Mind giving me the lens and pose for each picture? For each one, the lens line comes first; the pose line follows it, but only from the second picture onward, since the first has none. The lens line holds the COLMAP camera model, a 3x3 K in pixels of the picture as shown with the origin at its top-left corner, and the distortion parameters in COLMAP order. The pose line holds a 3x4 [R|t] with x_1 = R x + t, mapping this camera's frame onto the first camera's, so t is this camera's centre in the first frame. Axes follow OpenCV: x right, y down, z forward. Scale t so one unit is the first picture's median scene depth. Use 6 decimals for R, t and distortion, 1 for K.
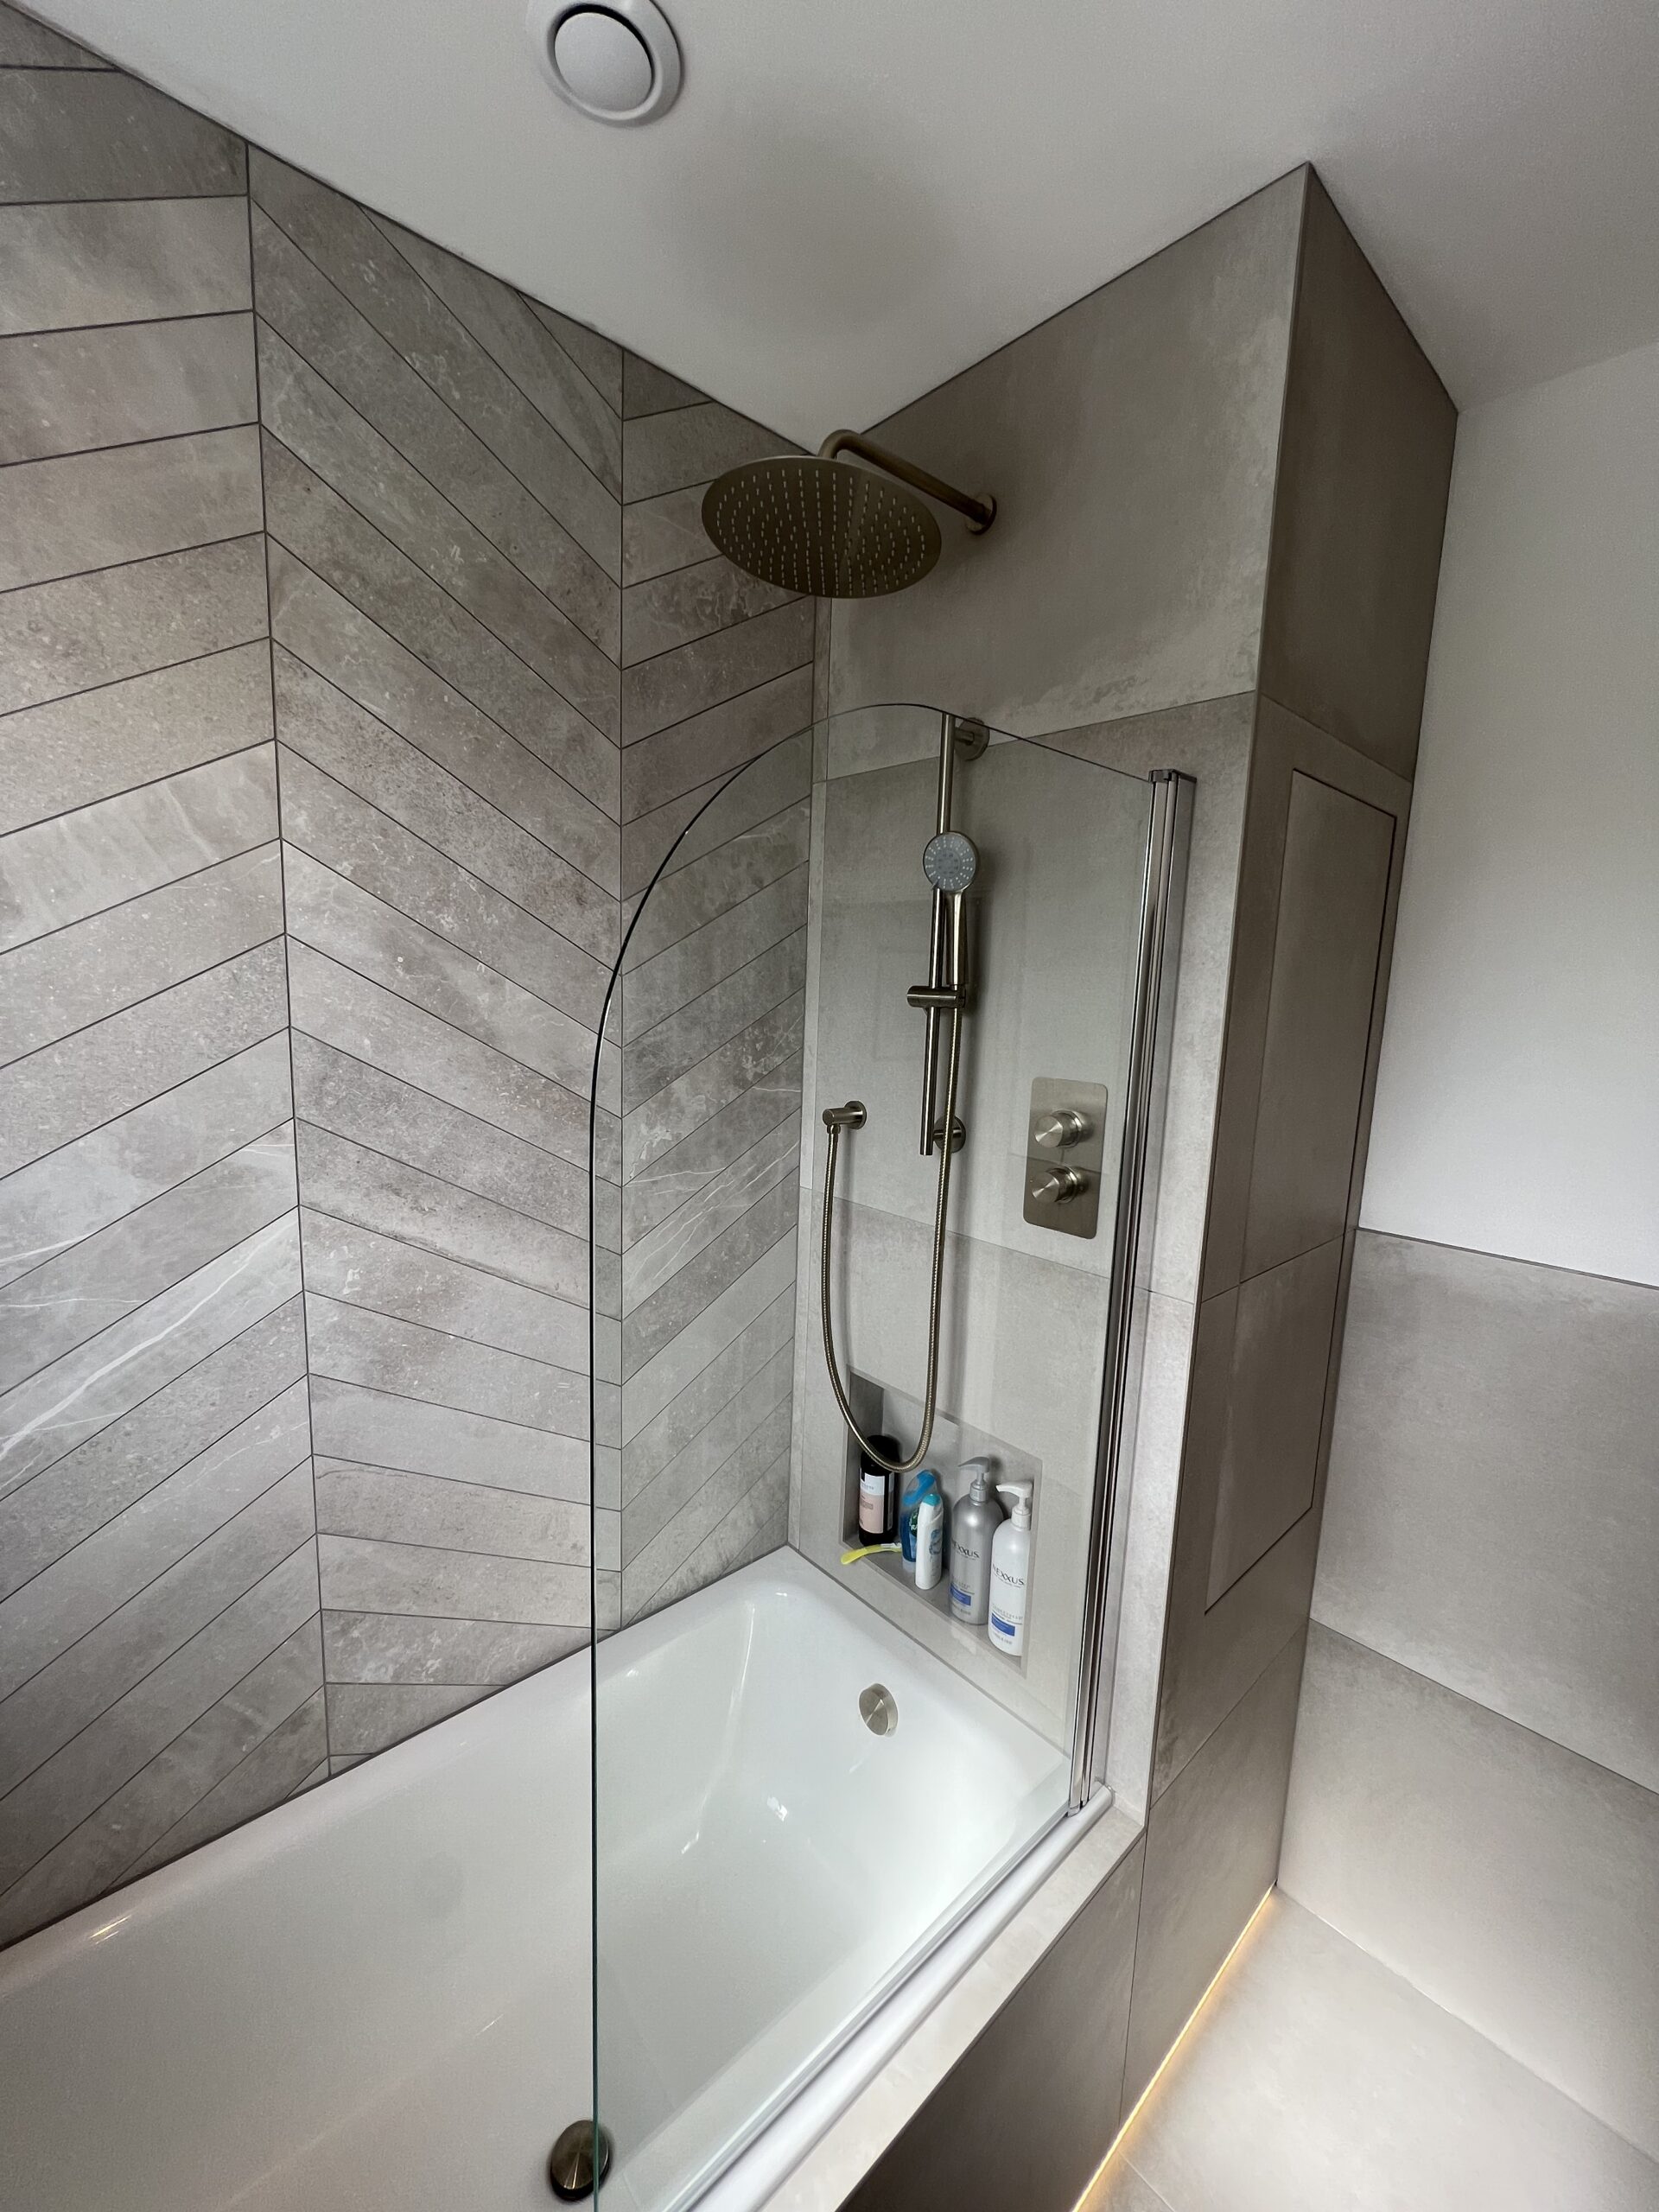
lens RADIAL K [[879.1, 0, 823.9], [0, 879.1, 1112.5], [0, 0, 1]] dist [-0.001331, 0.000241]
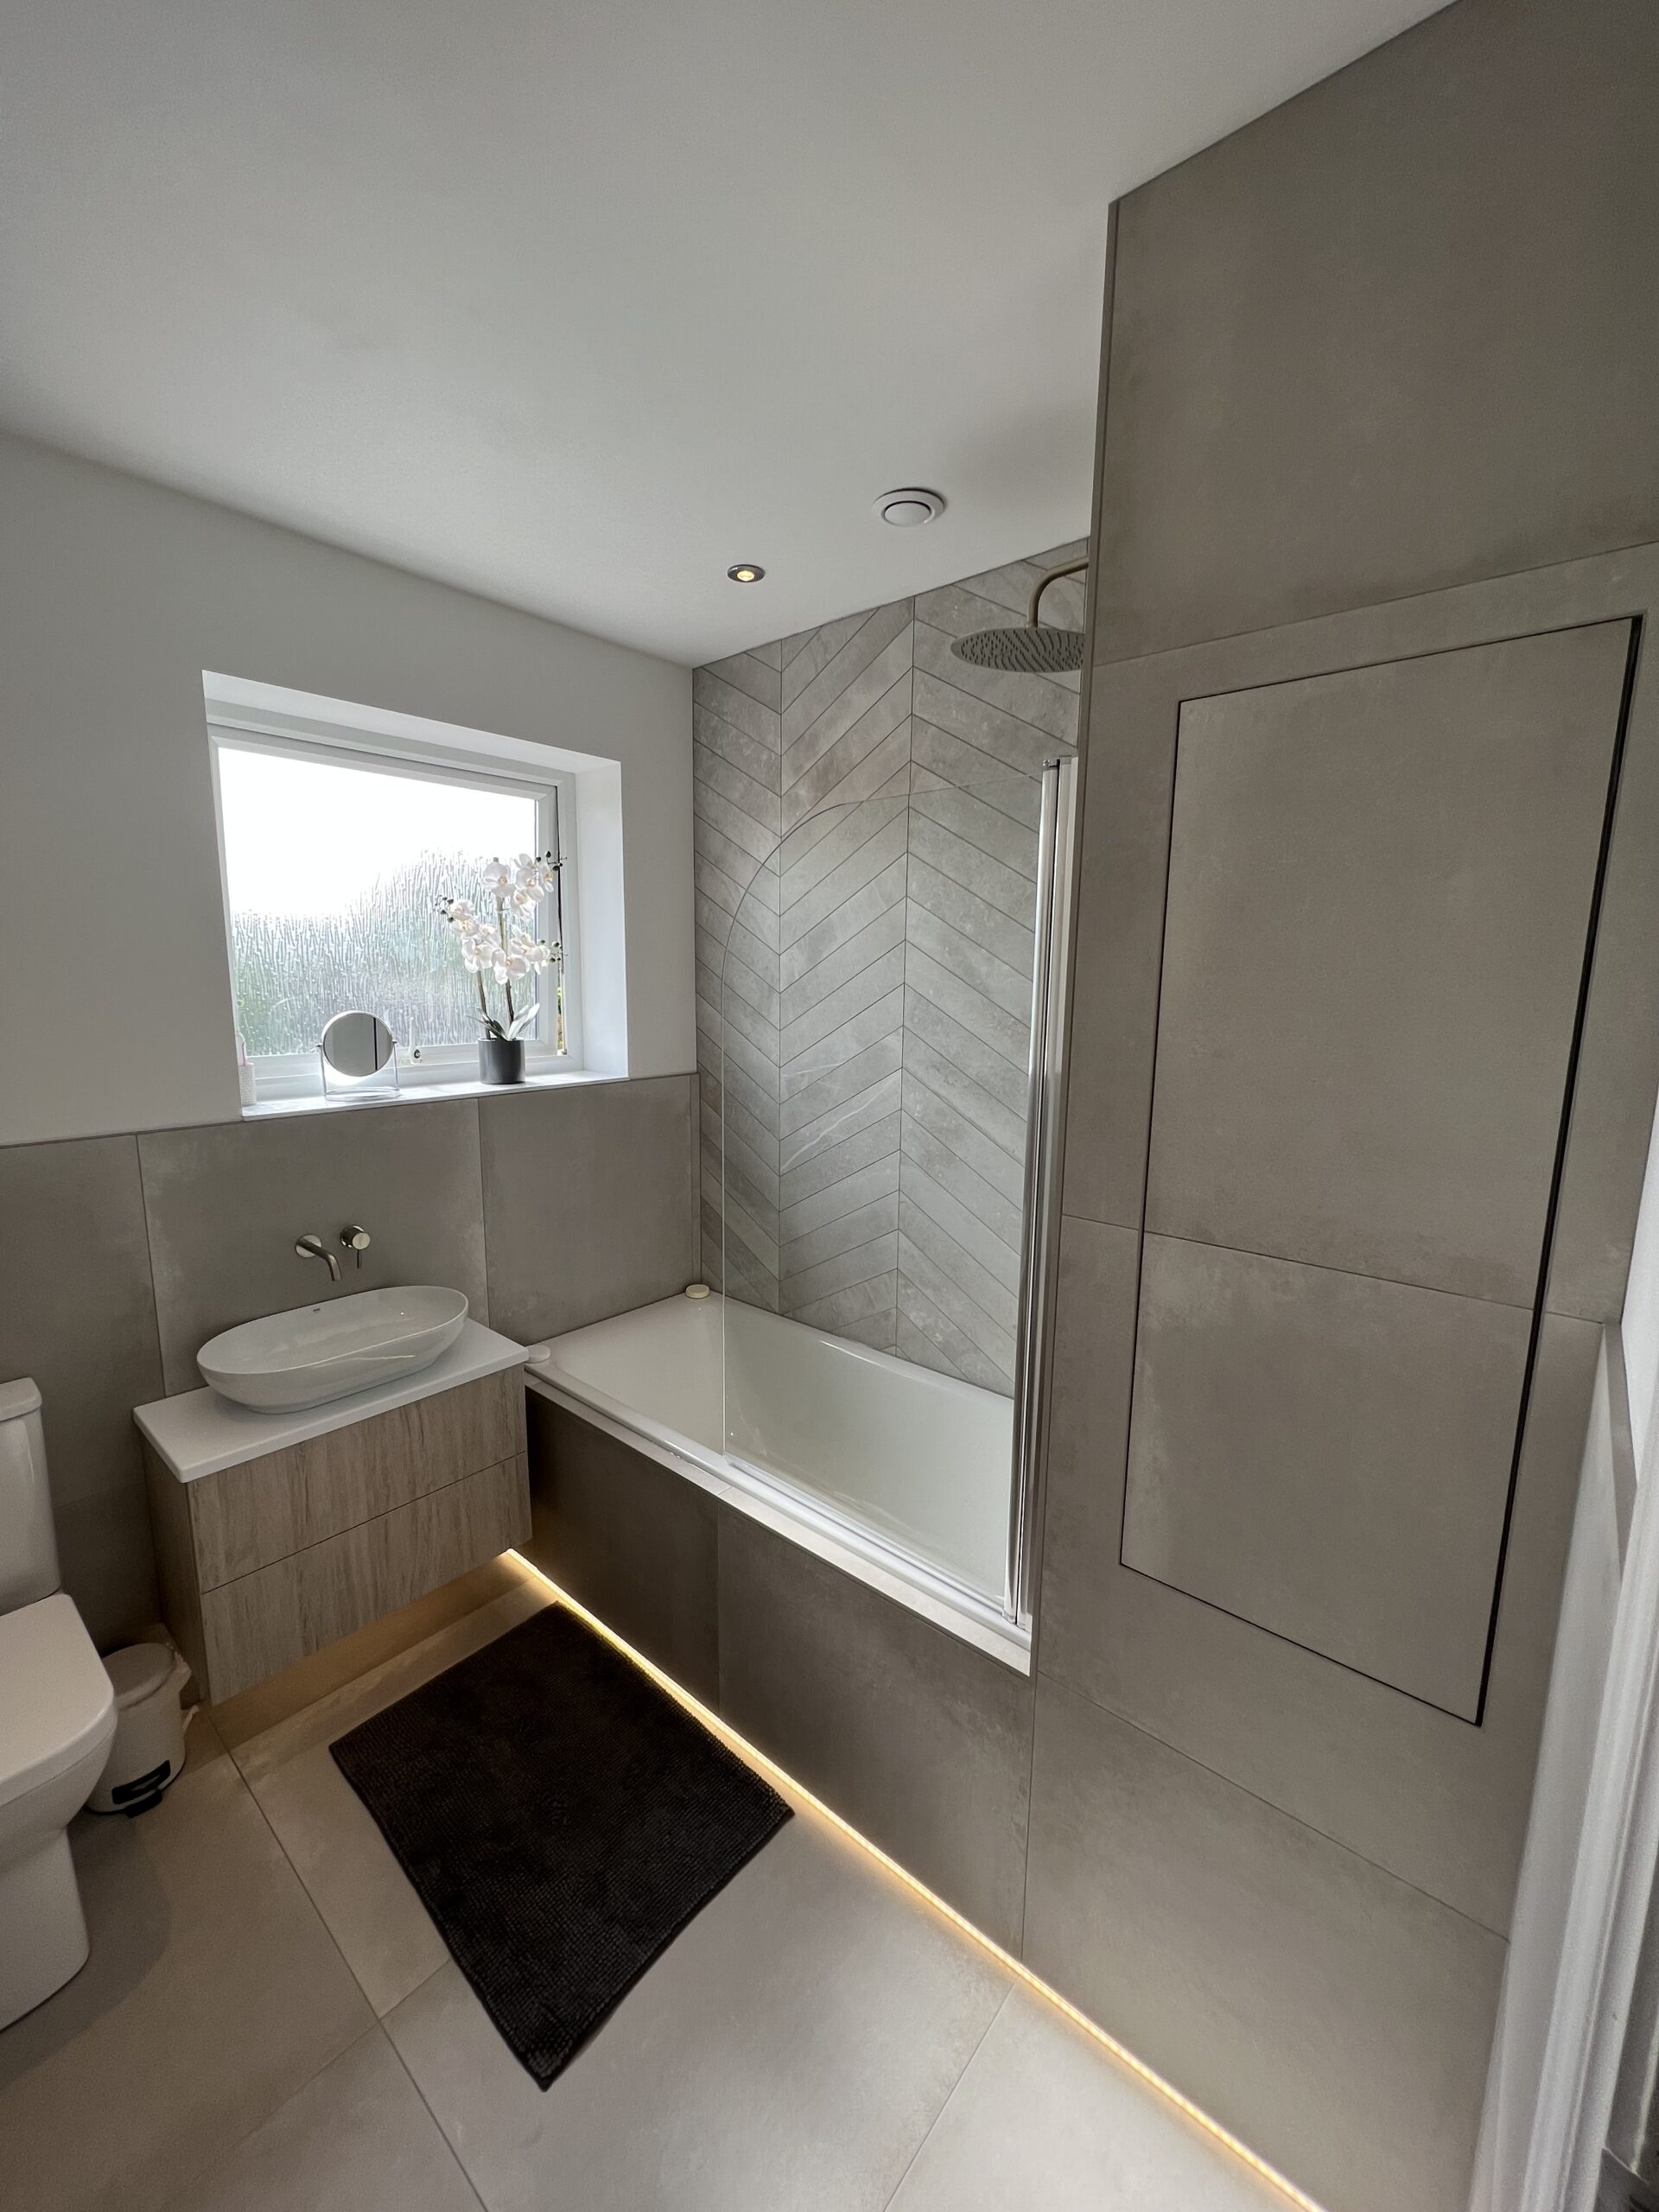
lens RADIAL K [[879.1, 0, 822.9], [0, 879.1, 1105.1], [0, 0, 1]] dist [-0.001331, 0.000241]
pose [[0.125270, 0.121189, -0.984693, 1.453807], [-0.147606, 0.983742, 0.102294, 0.006372], [0.981081, 0.132533, 0.141122, 0.512983]]
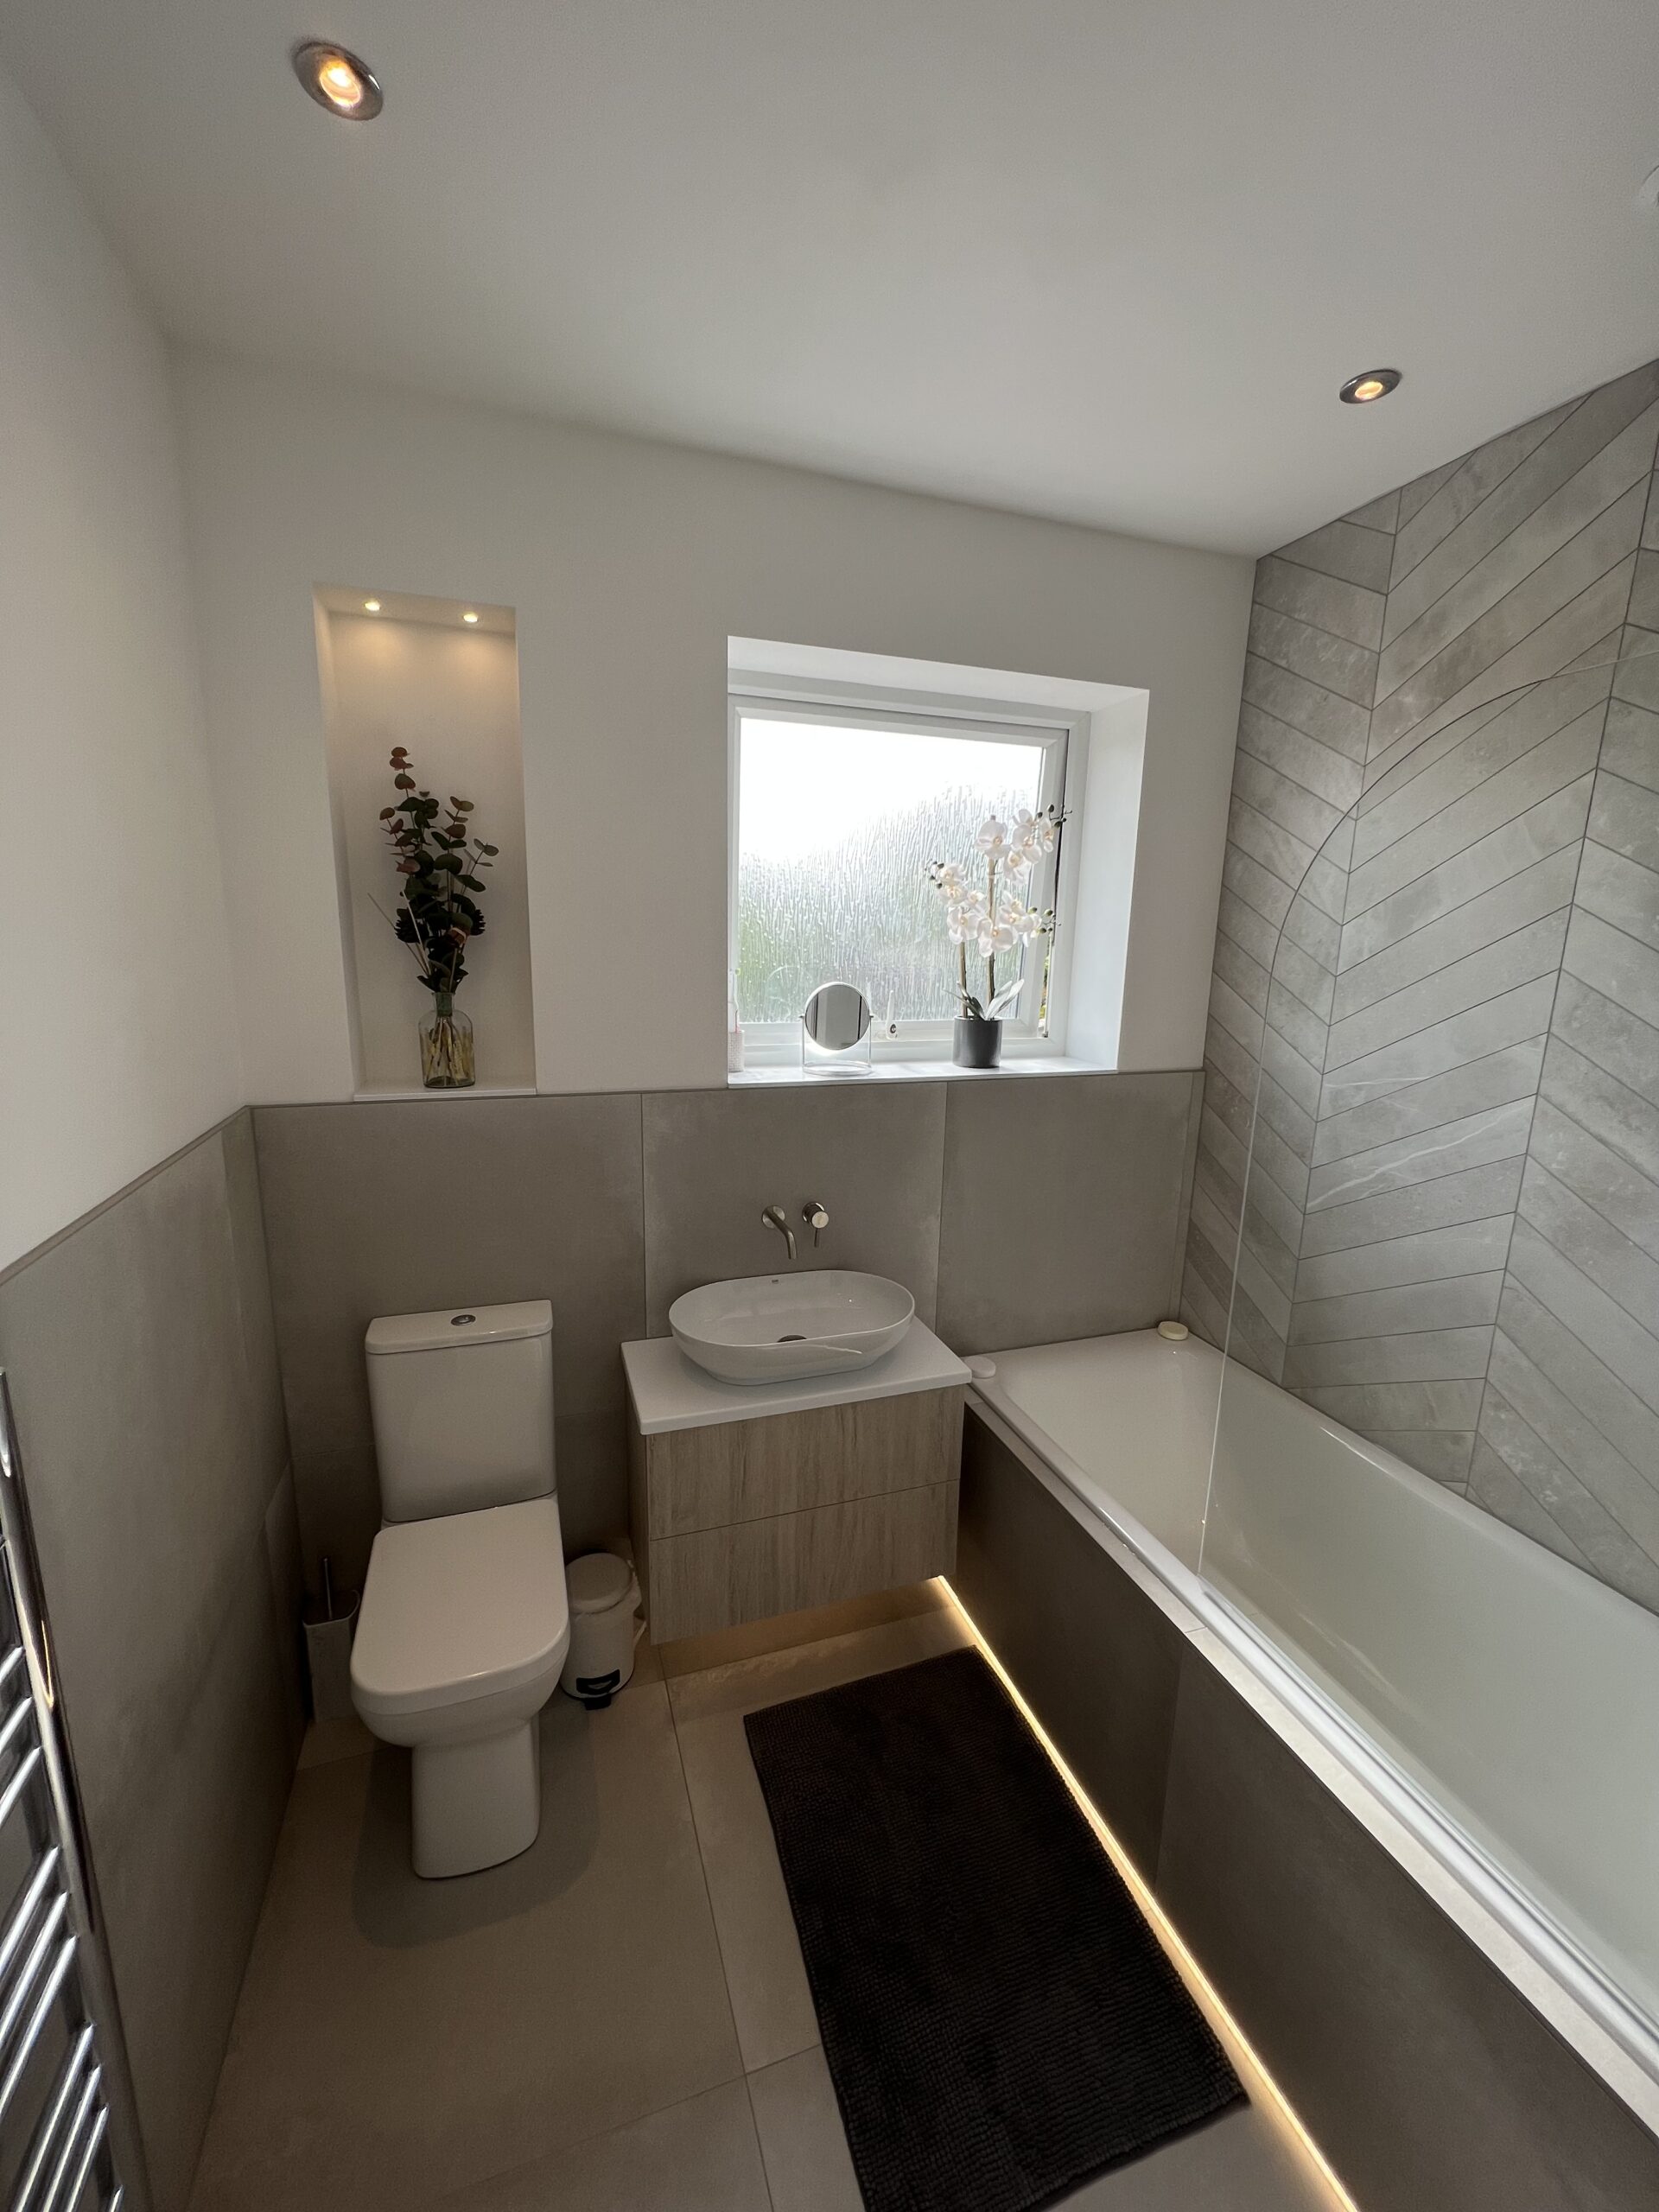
lens RADIAL K [[879.1, 0, 819.1], [0, 879.1, 1103.5], [0, 0, 1]] dist [-0.001331, 0.000241]
pose [[-0.398221, 0.137258, -0.906962, 1.155054], [-0.163316, 0.962335, 0.217345, 0.000943], [0.902634, 0.234673, -0.360805, 0.451613]]
